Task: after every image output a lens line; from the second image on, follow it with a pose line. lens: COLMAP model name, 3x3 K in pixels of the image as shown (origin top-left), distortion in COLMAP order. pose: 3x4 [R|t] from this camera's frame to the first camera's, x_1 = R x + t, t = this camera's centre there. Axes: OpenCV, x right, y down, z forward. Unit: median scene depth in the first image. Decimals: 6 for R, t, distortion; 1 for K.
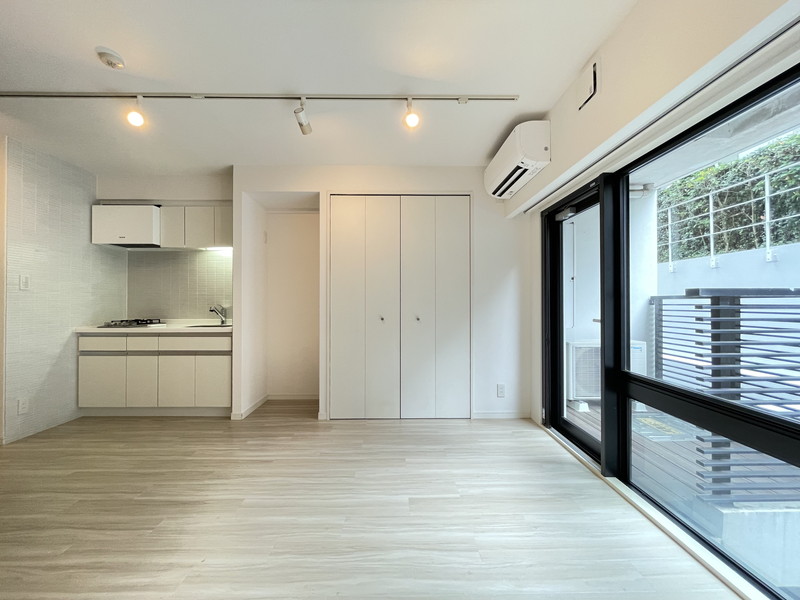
lens RADIAL K [[324.3, 0, 398.4], [0, 324.3, 299.4], [0, 0, 1]] dist [-0.000776, -0.000229]
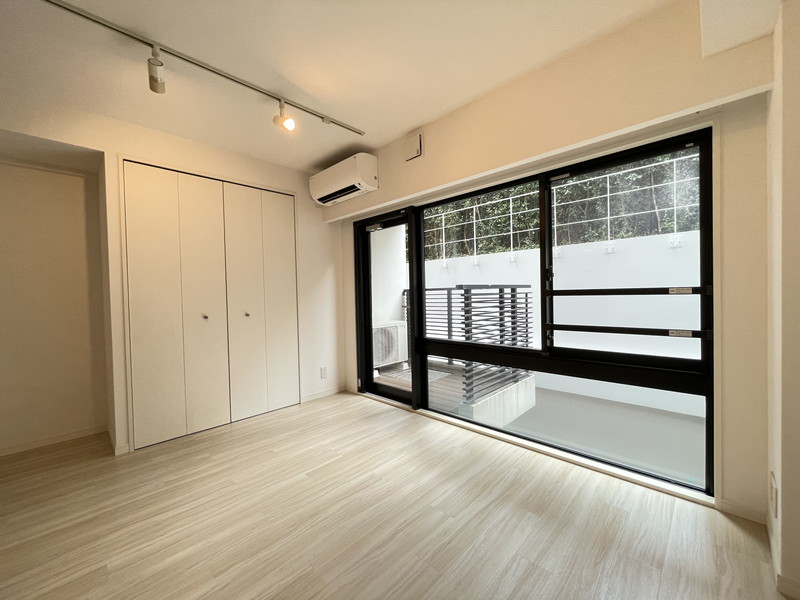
lens RADIAL K [[324.3, 0, 398.4], [0, 324.3, 299.4], [0, 0, 1]] dist [-0.000776, -0.000229]
pose [[0.708132, -0.029882, 0.705447, -0.349689], [0.018009, 0.999543, 0.024262, -0.000907], [-0.705850, -0.004476, 0.708347, -0.000515]]
